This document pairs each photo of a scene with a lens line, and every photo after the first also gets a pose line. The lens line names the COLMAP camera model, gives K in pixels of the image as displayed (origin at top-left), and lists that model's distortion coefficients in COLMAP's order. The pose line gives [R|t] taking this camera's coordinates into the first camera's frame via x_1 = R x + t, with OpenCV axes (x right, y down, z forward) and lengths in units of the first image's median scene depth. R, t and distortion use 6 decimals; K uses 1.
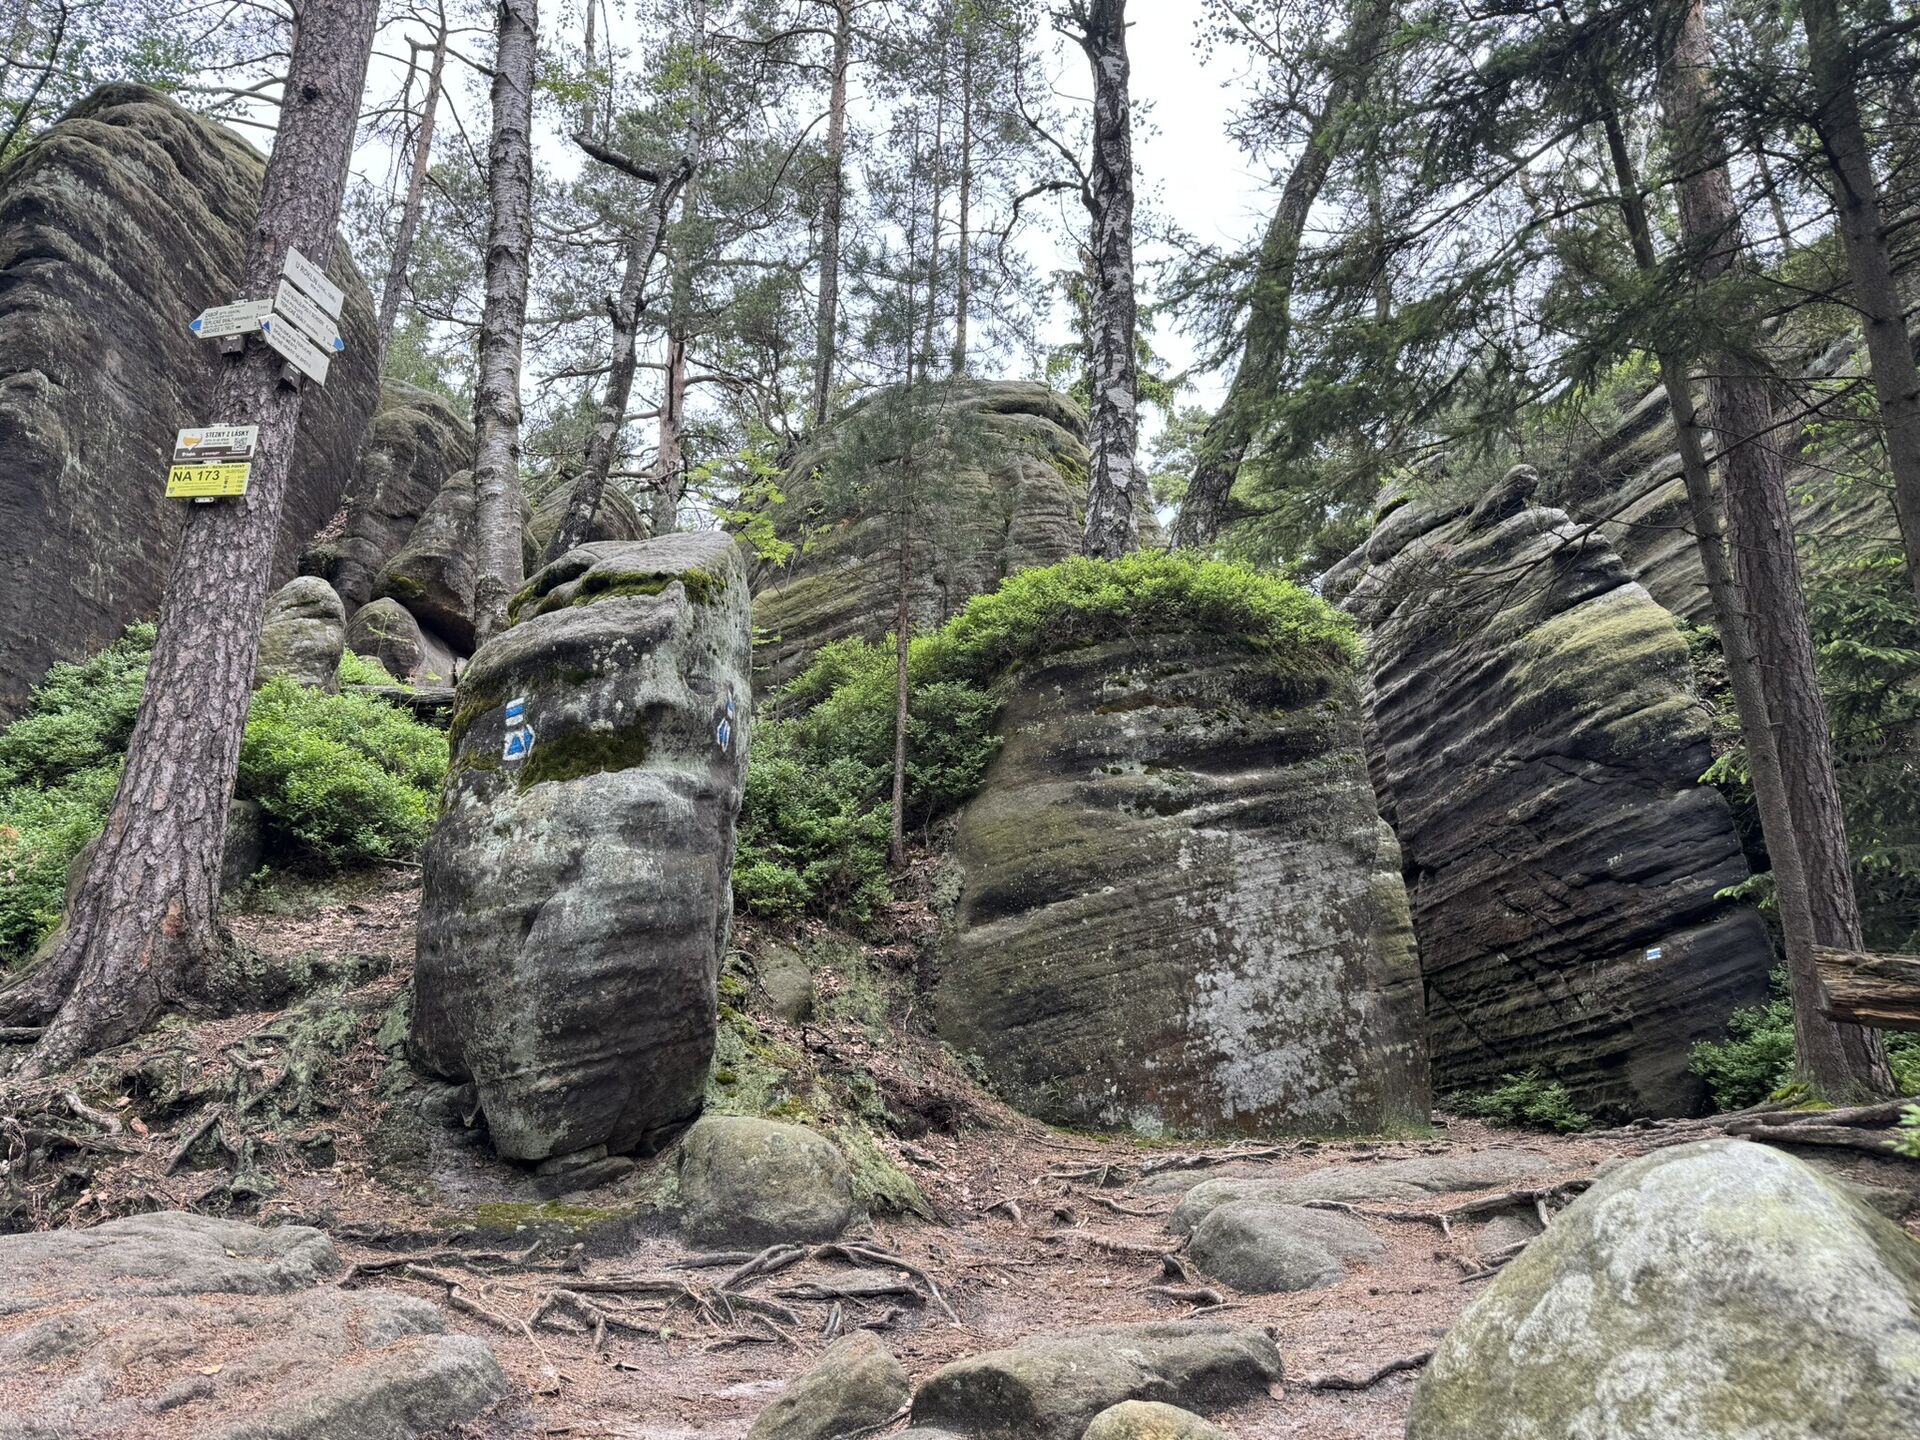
lens RADIAL K [[1322.6, 0, 973.1], [0, 1322.6, 721.0], [0, 0, 1]] dist [0.062390, -0.093449]
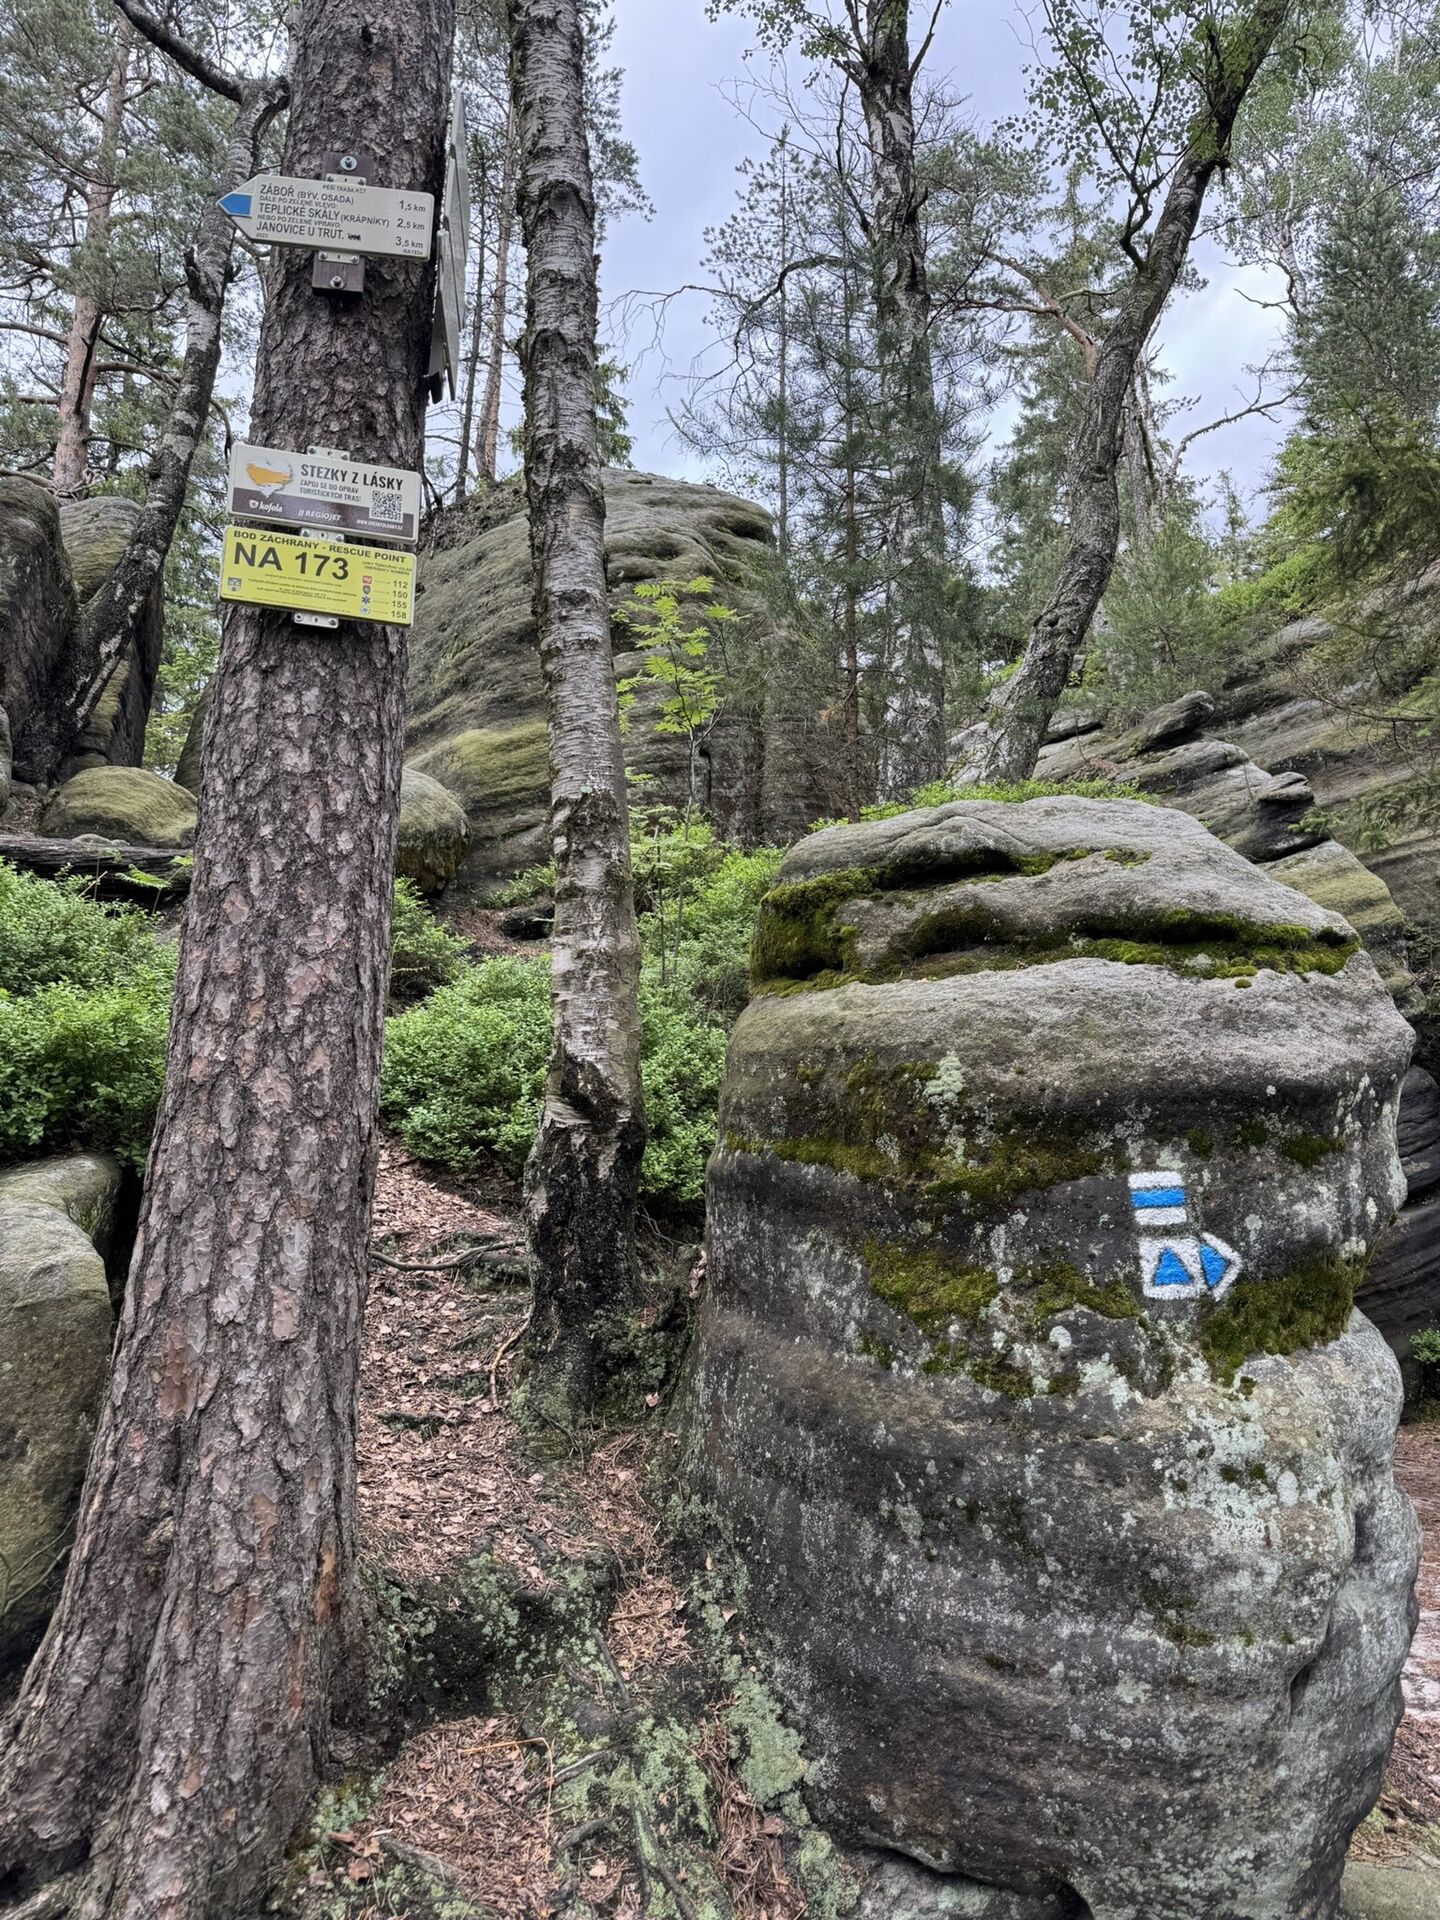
lens RADIAL K [[1322.6, 0, 715.3], [0, 1322.6, 969.1], [0, 0, 1]] dist [0.062390, -0.093449]
pose [[0.930093, 0.076520, 0.359266, -0.625224], [-0.117115, 0.988793, 0.092592, -0.109889], [-0.348154, -0.128194, 0.928631, 0.533977]]
